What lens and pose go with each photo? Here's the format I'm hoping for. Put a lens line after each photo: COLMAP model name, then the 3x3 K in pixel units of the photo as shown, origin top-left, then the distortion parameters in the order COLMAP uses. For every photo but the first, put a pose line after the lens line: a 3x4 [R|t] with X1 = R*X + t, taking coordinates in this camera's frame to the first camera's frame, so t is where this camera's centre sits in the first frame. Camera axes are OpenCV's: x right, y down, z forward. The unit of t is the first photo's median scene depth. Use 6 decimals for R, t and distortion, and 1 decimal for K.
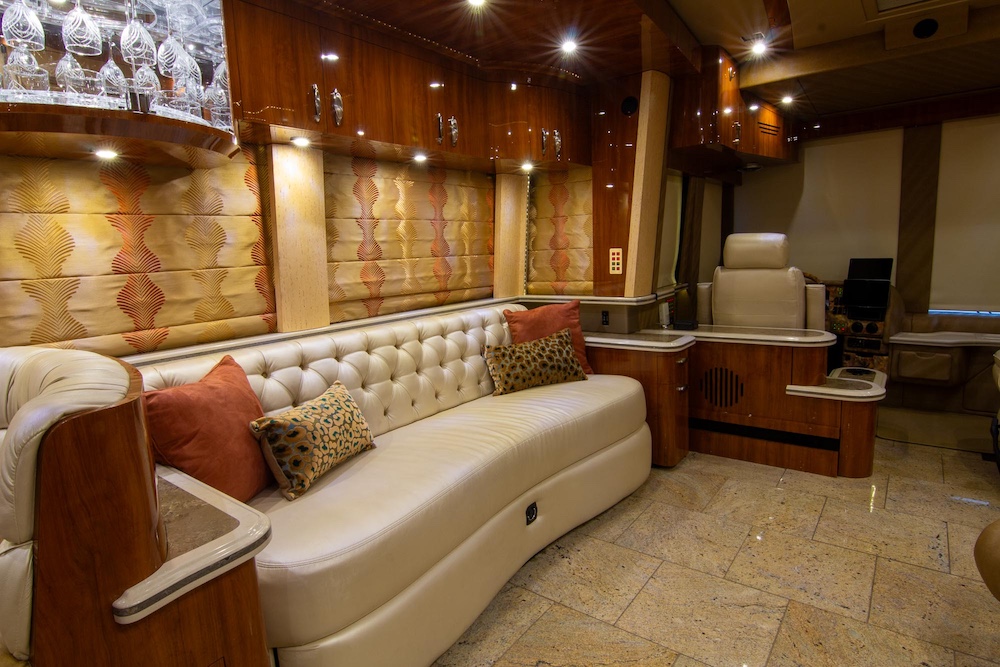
lens RADIAL K [[536.1, 0, 499.6], [0, 536.1, 331.9], [0, 0, 1]] dist [-0.021801, -0.002905]
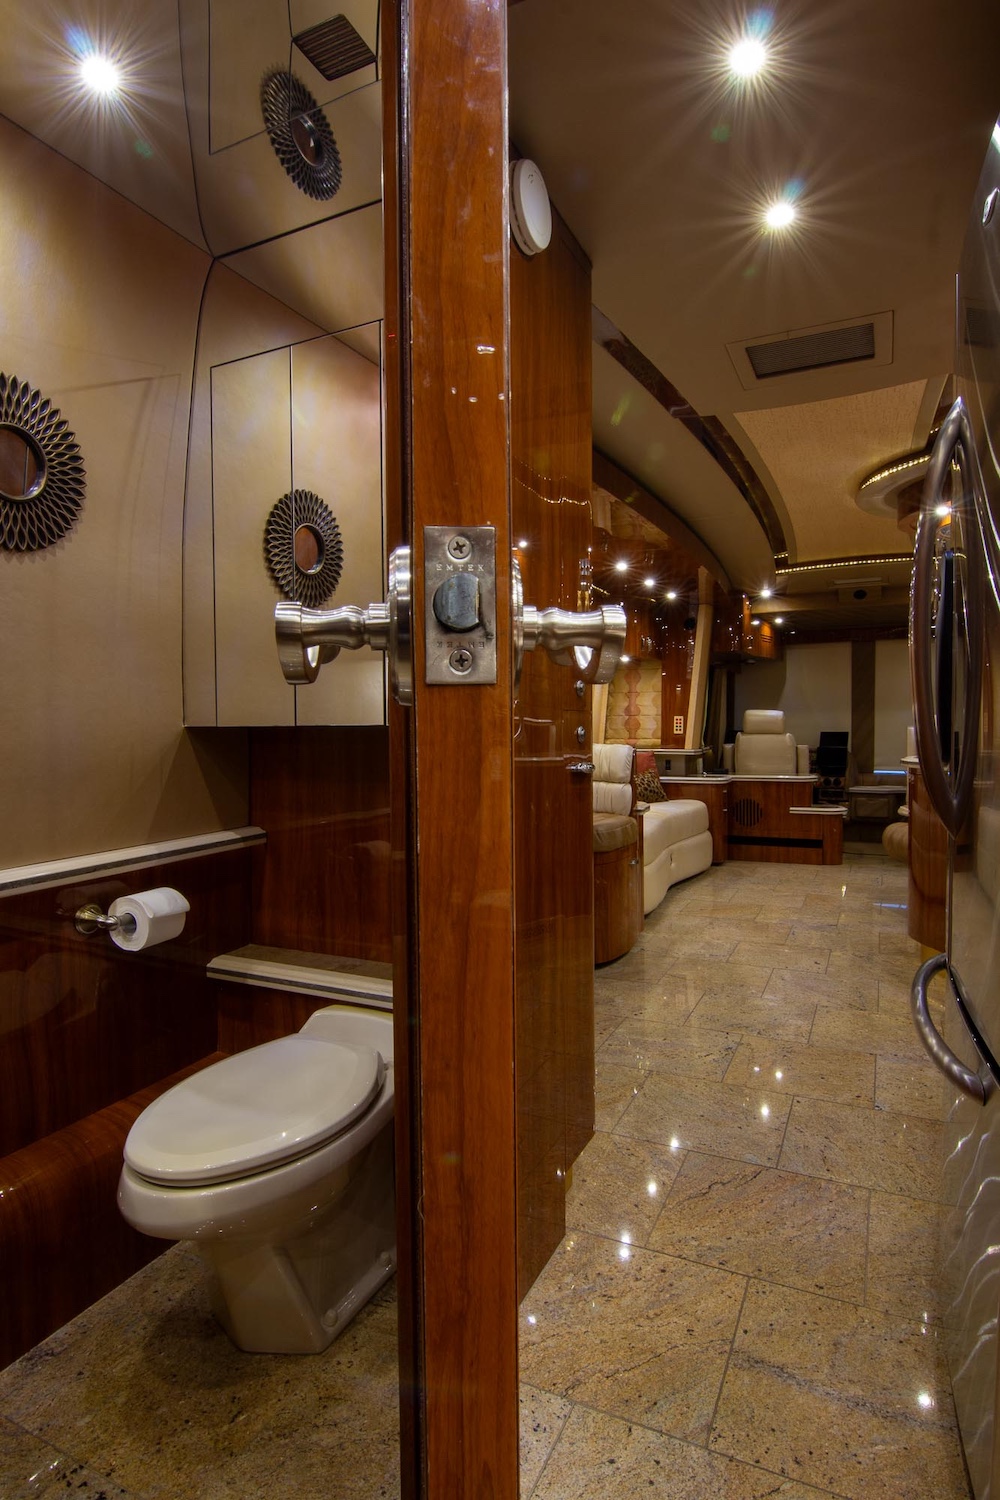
lens RADIAL K [[804.2, 0, 494.8], [0, 804.2, 749.9], [0, 0, 1]] dist [-0.021801, -0.002905]
pose [[0.977033, 0.034510, 0.210273, -0.716867], [-0.007691, 0.991867, -0.127050, 0.213984], [-0.212948, 0.122515, 0.969352, -0.989417]]
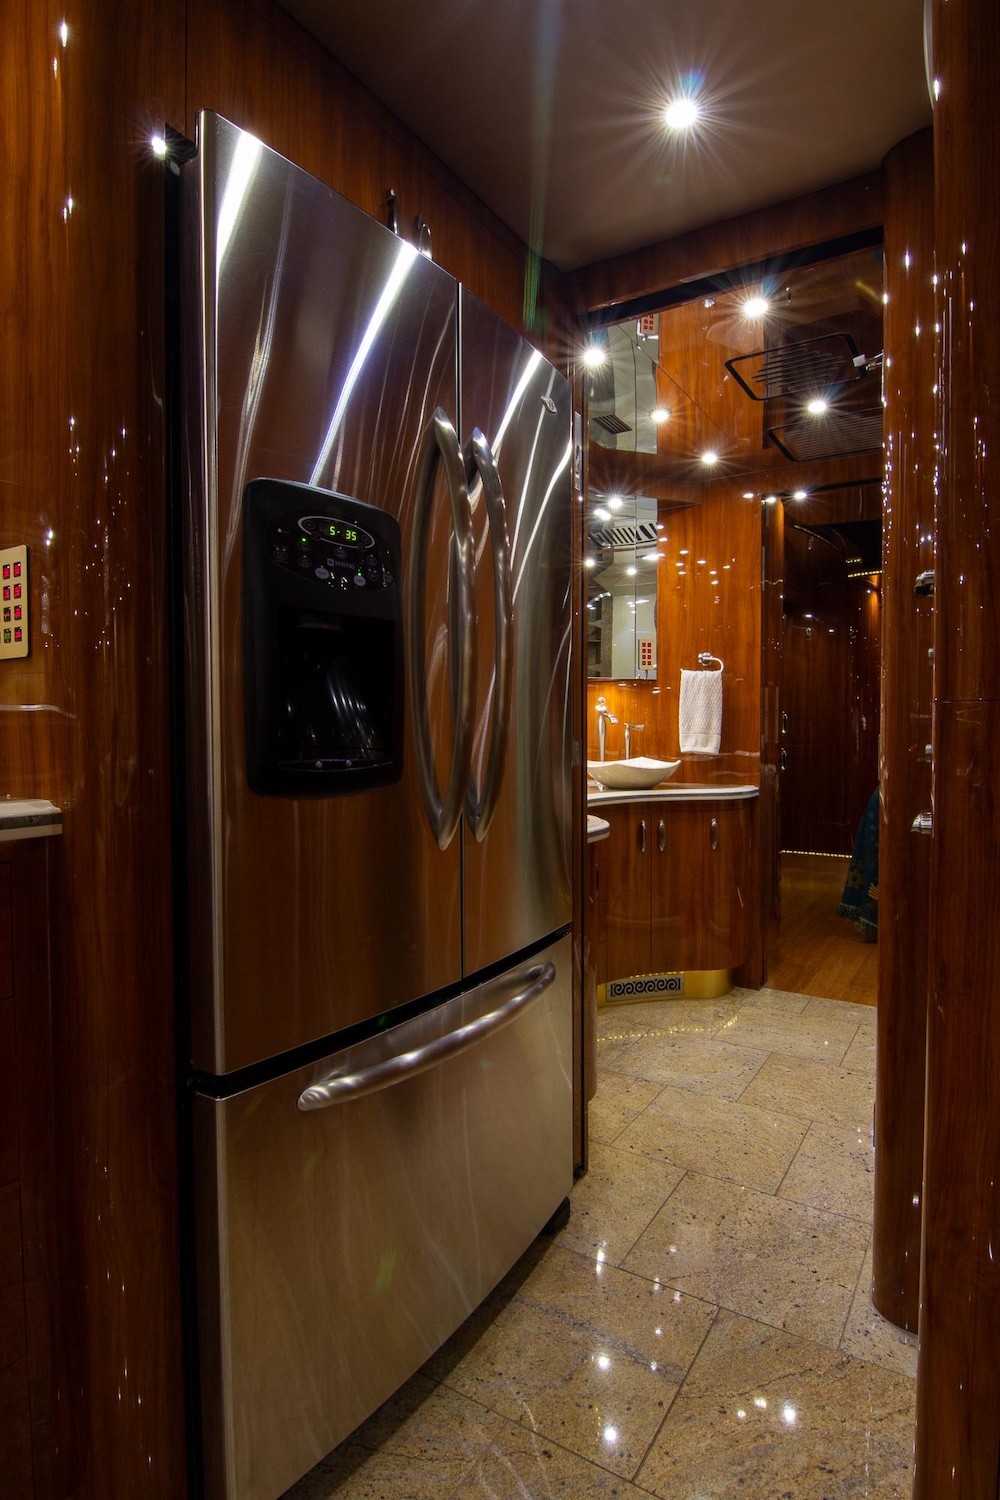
lens RADIAL K [[804.2, 0, 499.2], [0, 804.2, 746.1], [0, 0, 1]] dist [-0.021801, -0.002905]
pose [[-0.993953, 0.052762, -0.096304, -0.334152], [0.034201, 0.982126, 0.185089, 0.060230], [0.104348, 0.180676, -0.977992, -0.140663]]
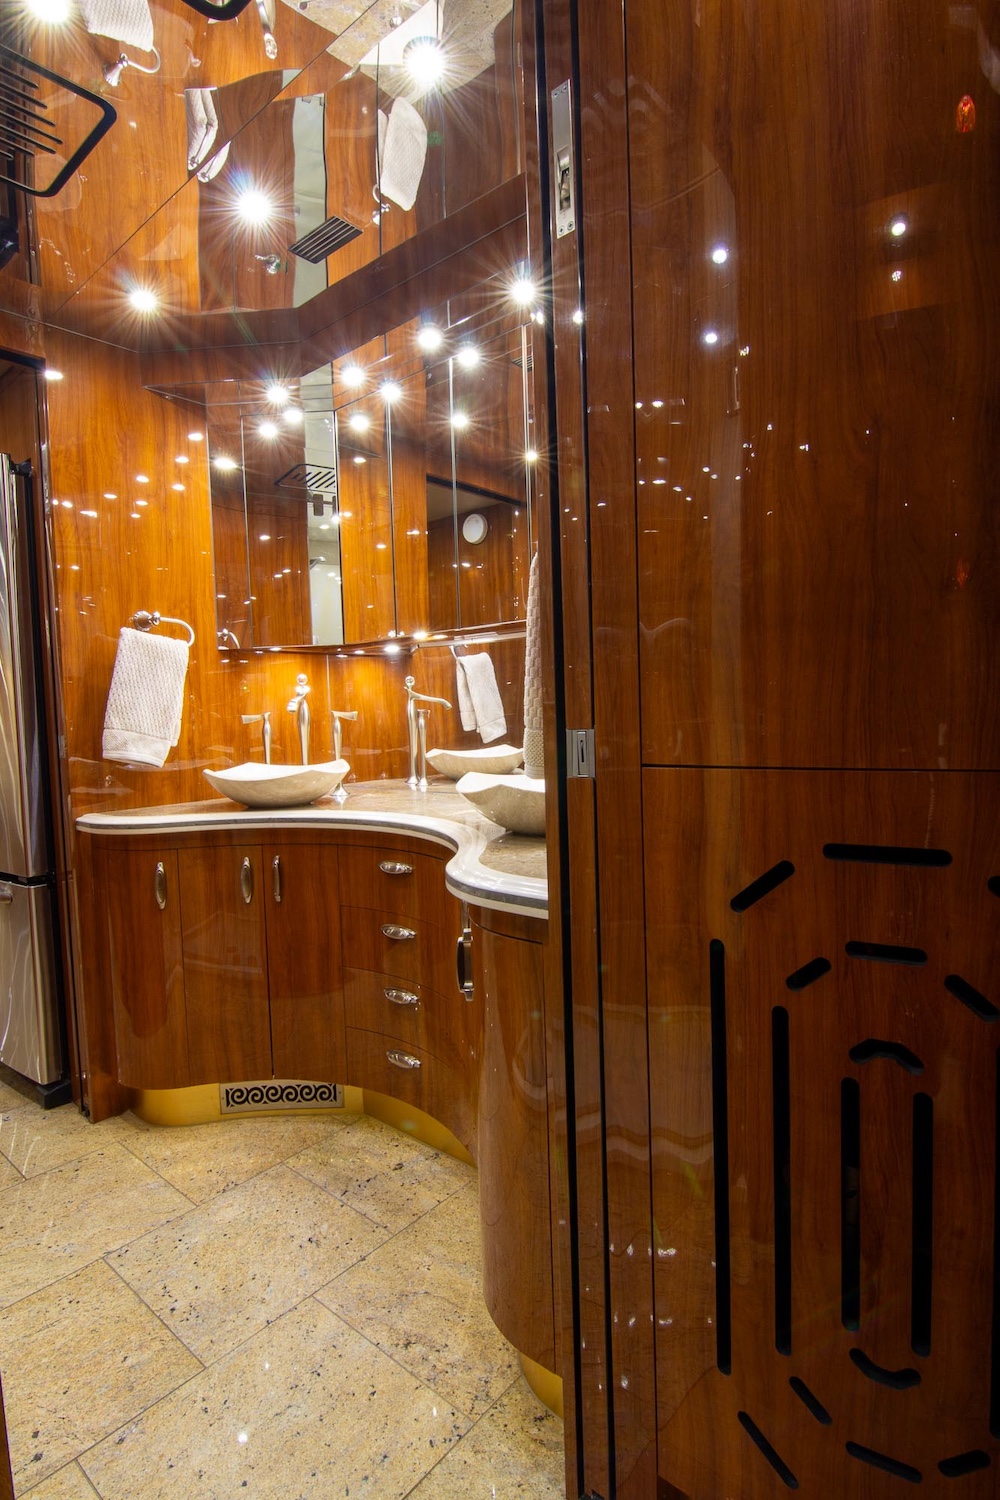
lens RADIAL K [[767.2, 0, 503.5], [0, 767.2, 752.6], [0, 0, 1]] dist [-0.016917, -0.001465]
pose [[0.042389, -0.009197, 0.999059, -1.152397], [0.184689, 0.982796, 0.001211, 0.270836], [-0.981882, 0.184464, 0.043358, -1.209820]]
